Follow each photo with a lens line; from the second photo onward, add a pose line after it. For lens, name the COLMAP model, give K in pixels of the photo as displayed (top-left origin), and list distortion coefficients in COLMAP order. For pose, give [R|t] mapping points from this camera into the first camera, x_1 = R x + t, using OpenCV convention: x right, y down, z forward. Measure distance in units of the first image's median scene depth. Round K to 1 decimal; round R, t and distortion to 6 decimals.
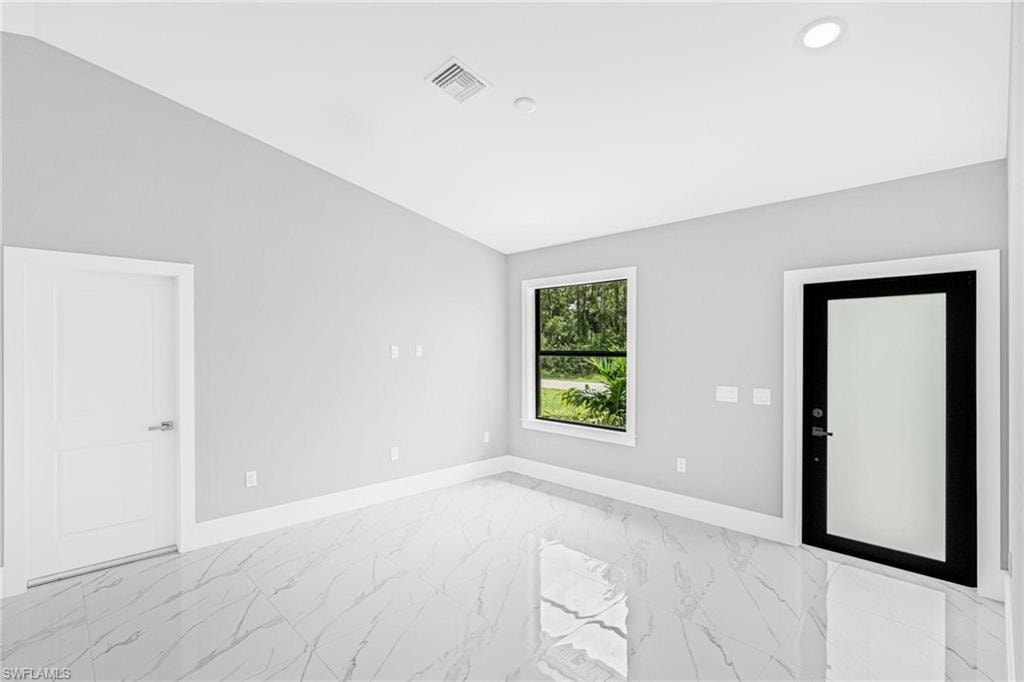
lens RADIAL K [[474.6, 0, 512.3], [0, 474.6, 345.7], [0, 0, 1]] dist [0.025699, 0.000245]
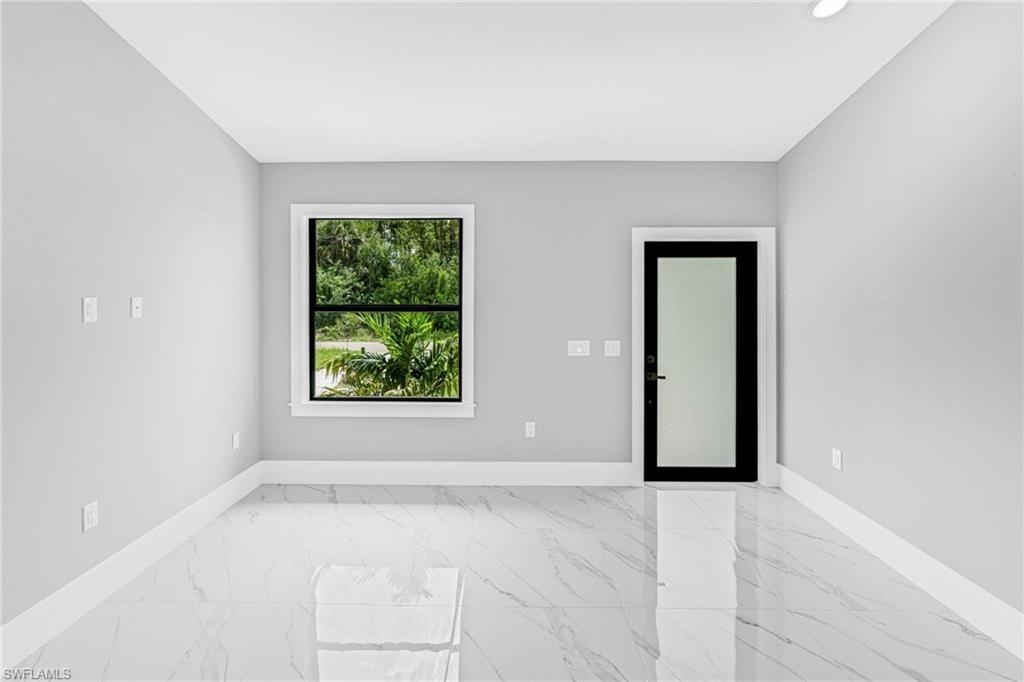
lens RADIAL K [[467.7, 0, 502.4], [0, 467.7, 299.4], [0, 0, 1]] dist [0.000043, 0.000418]
pose [[0.724031, 0.001654, 0.689765, -0.292560], [-0.001935, 0.999998, -0.000366, 0.002547], [-0.689765, -0.001070, 0.724033, 0.381164]]
